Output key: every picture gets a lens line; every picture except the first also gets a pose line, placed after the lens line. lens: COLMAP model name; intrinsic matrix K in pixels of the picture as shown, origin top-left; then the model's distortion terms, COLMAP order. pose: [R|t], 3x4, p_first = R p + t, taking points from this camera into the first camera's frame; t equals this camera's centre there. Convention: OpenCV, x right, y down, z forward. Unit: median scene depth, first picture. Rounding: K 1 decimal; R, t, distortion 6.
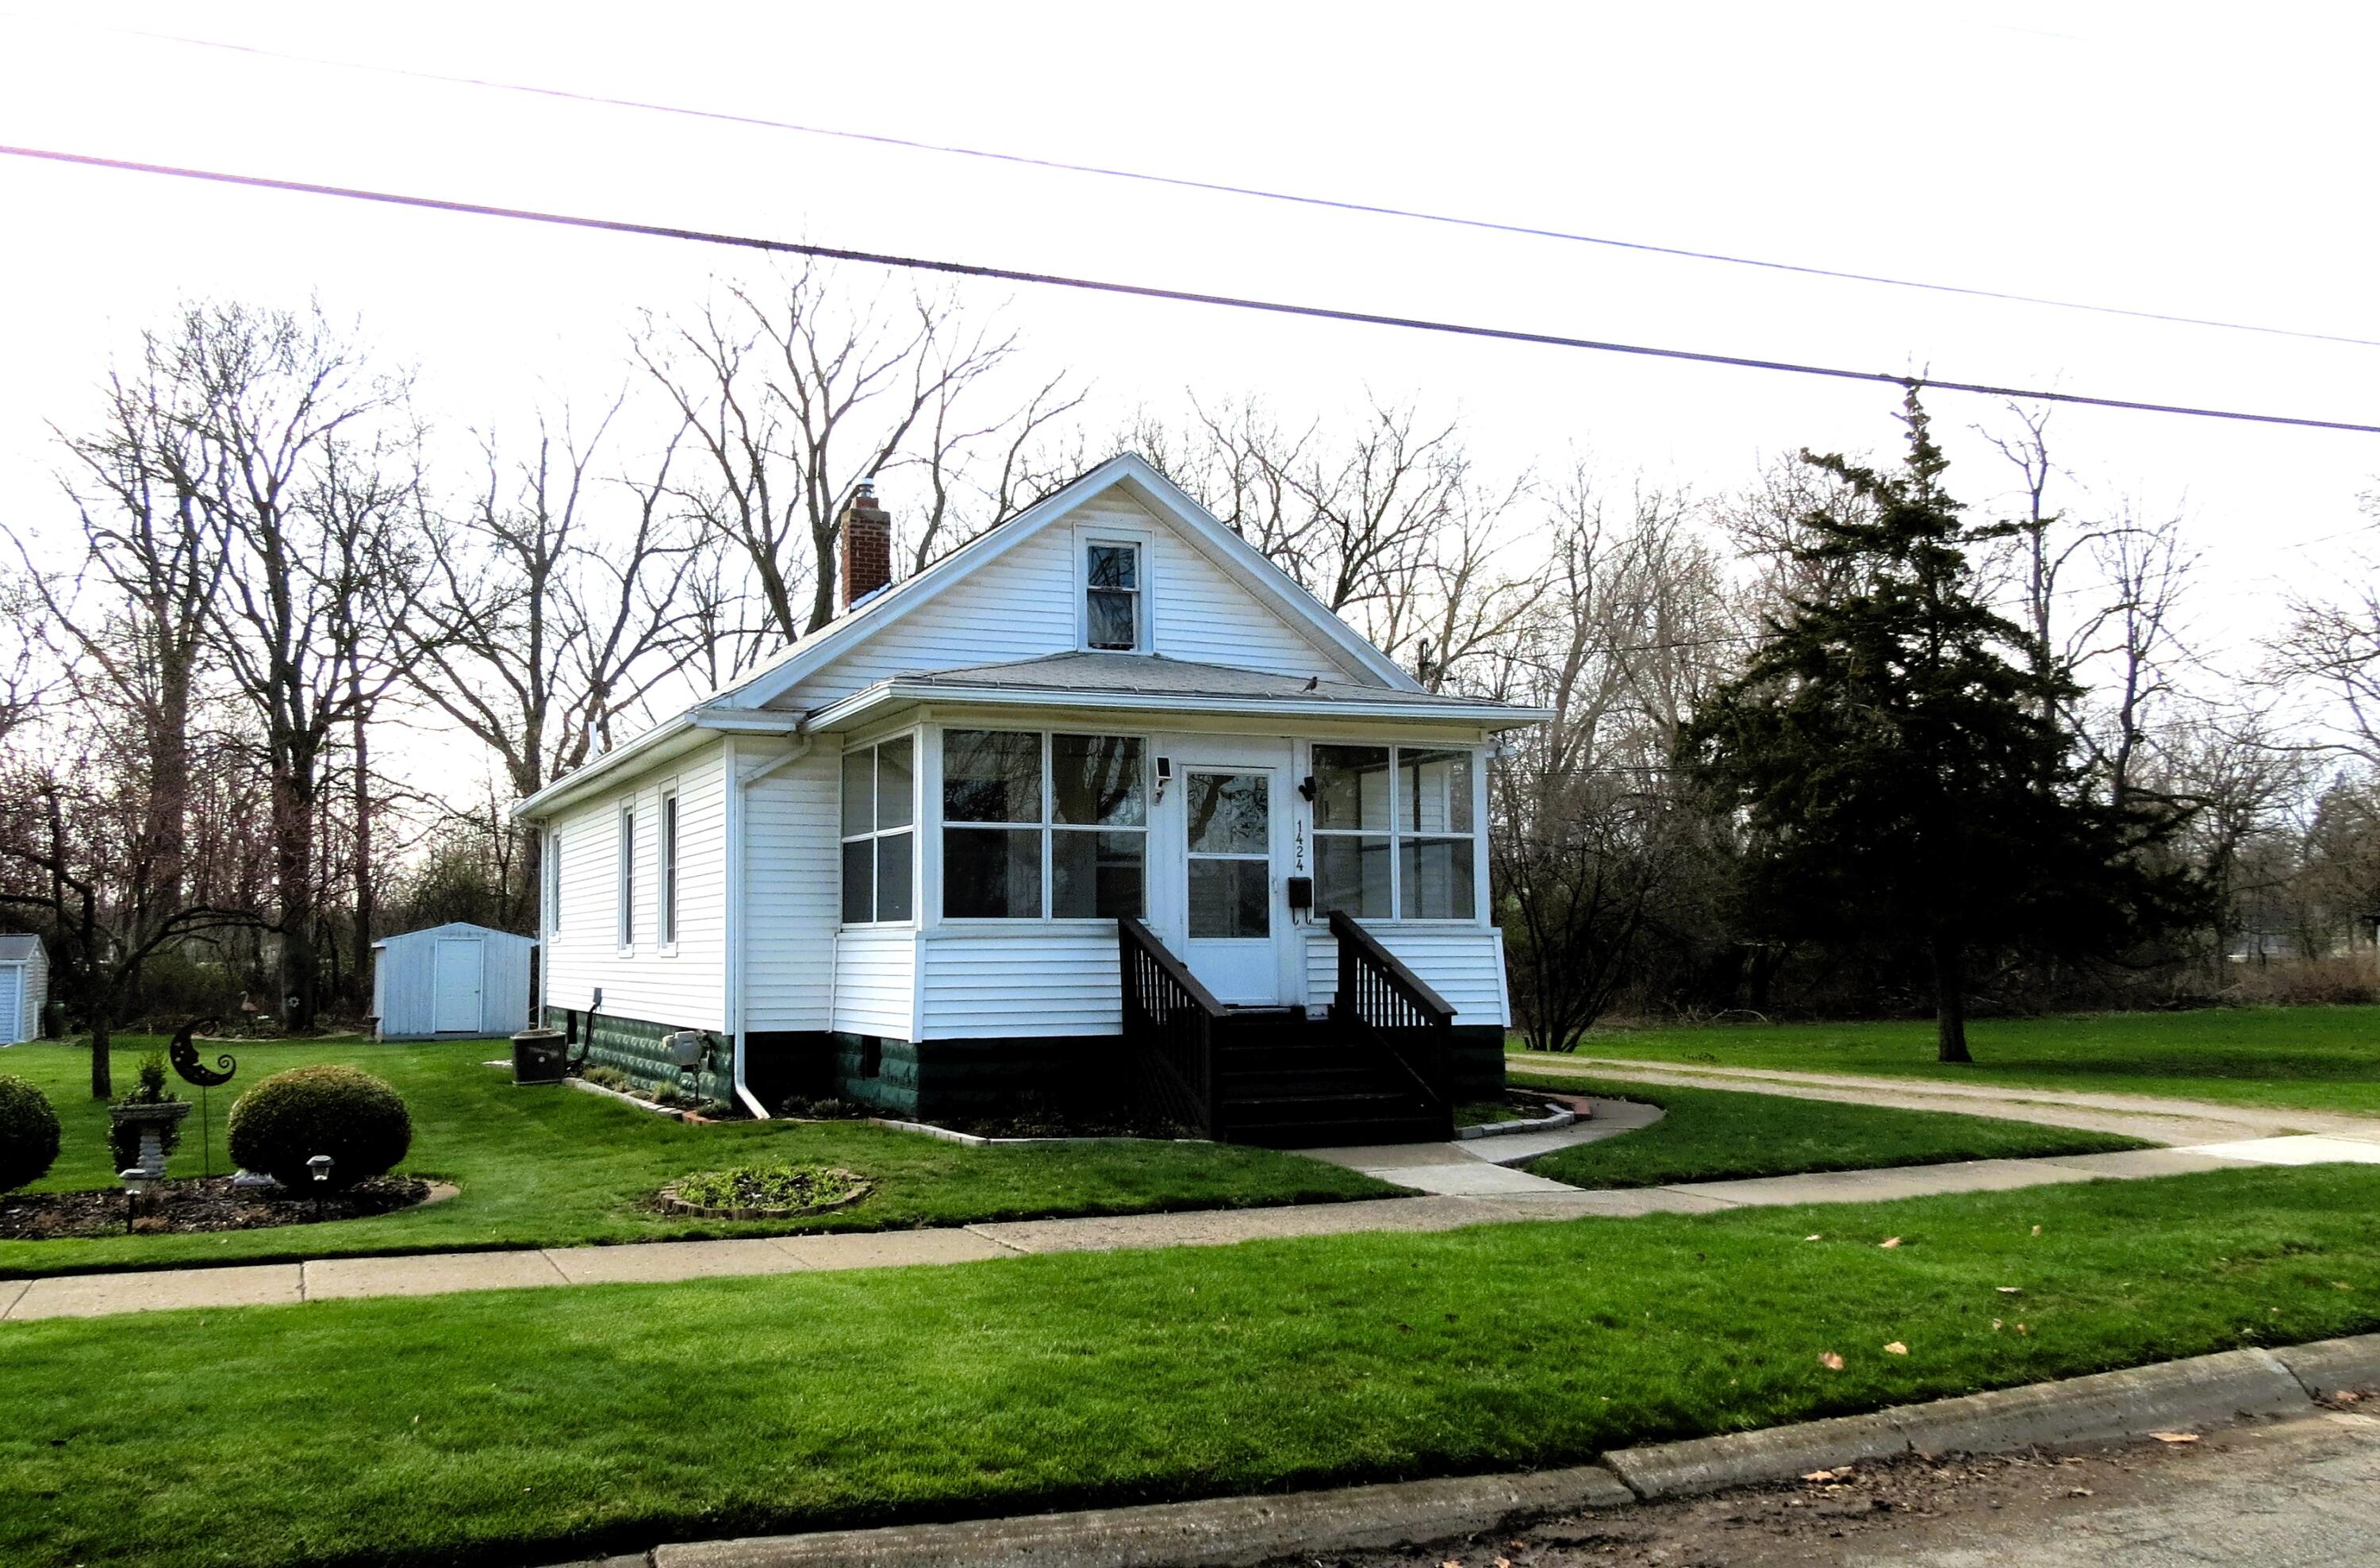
lens RADIAL K [[2184.1, 0, 1190.0], [0, 2184.1, 784.0], [0, 0, 1]] dist [-0.013380, -0.004384]
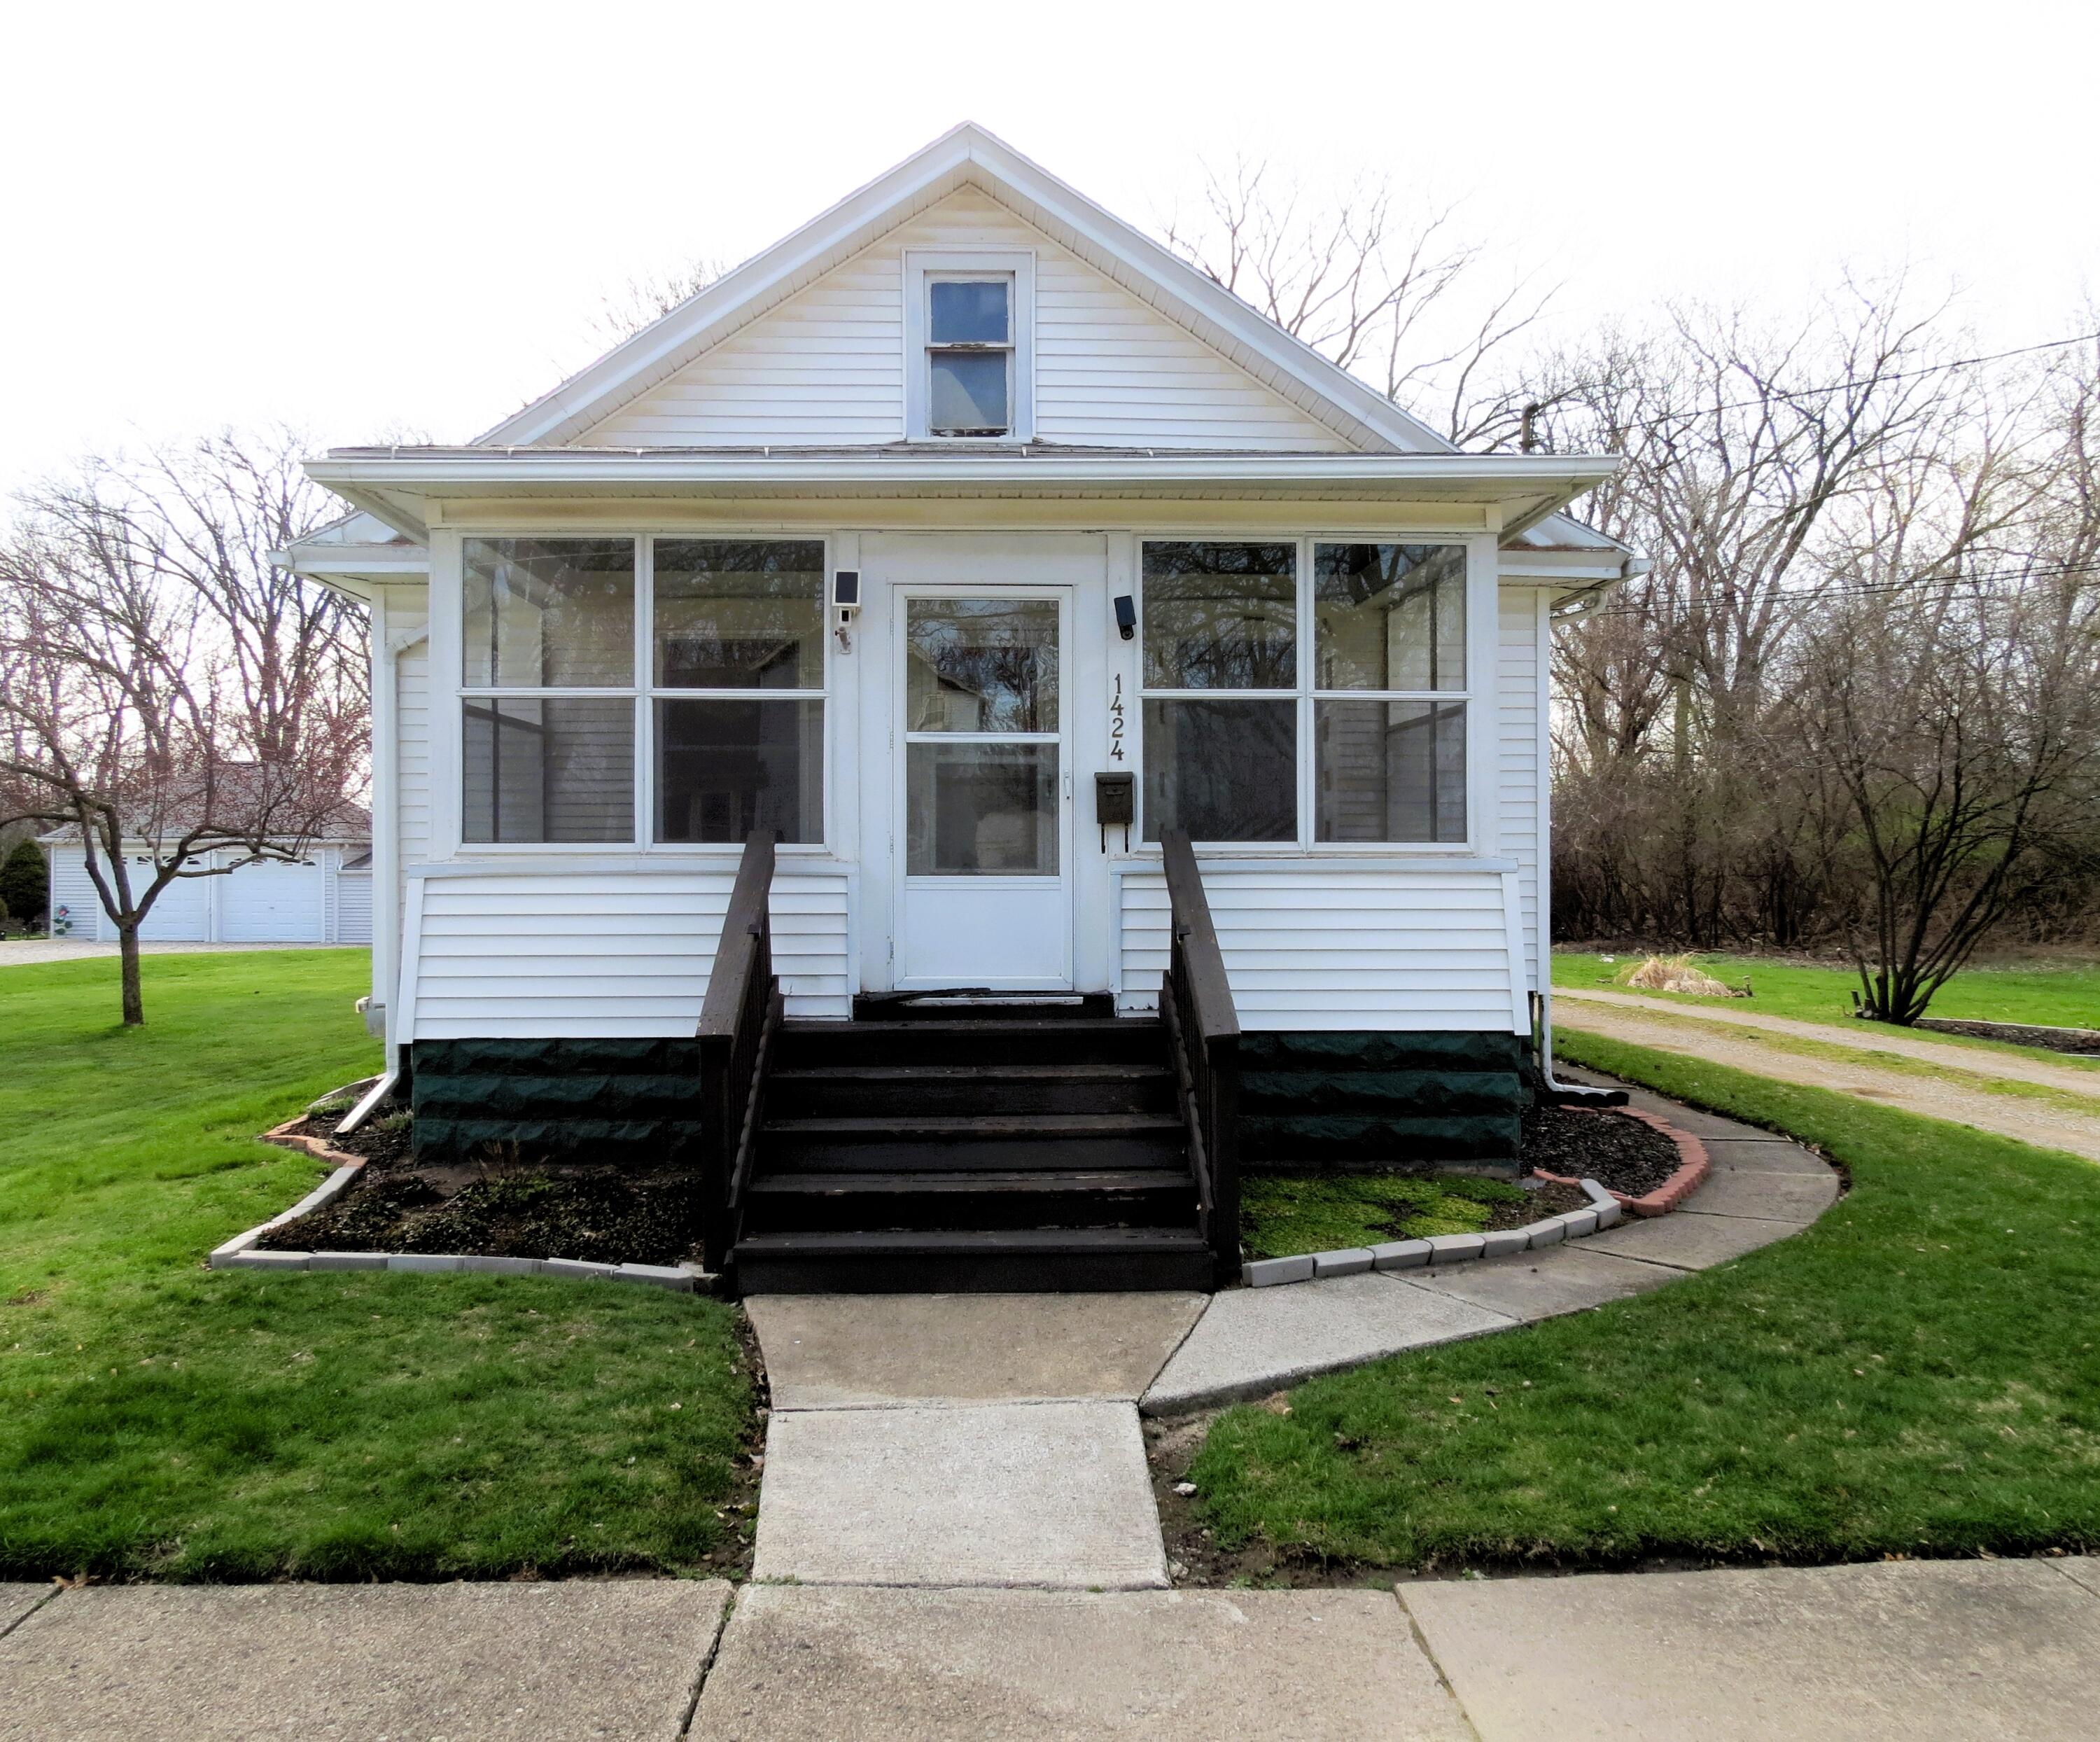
lens RADIAL K [[1763.0, 0, 1050.0], [0, 1763.0, 871.0], [0, 0, 1]] dist [-0.032890, -0.004189]
pose [[0.921736, 0.006719, -0.387760, 0.215258], [0.026323, 0.996460, 0.079839, 0.030858], [0.386923, -0.083797, 0.918296, 0.557106]]
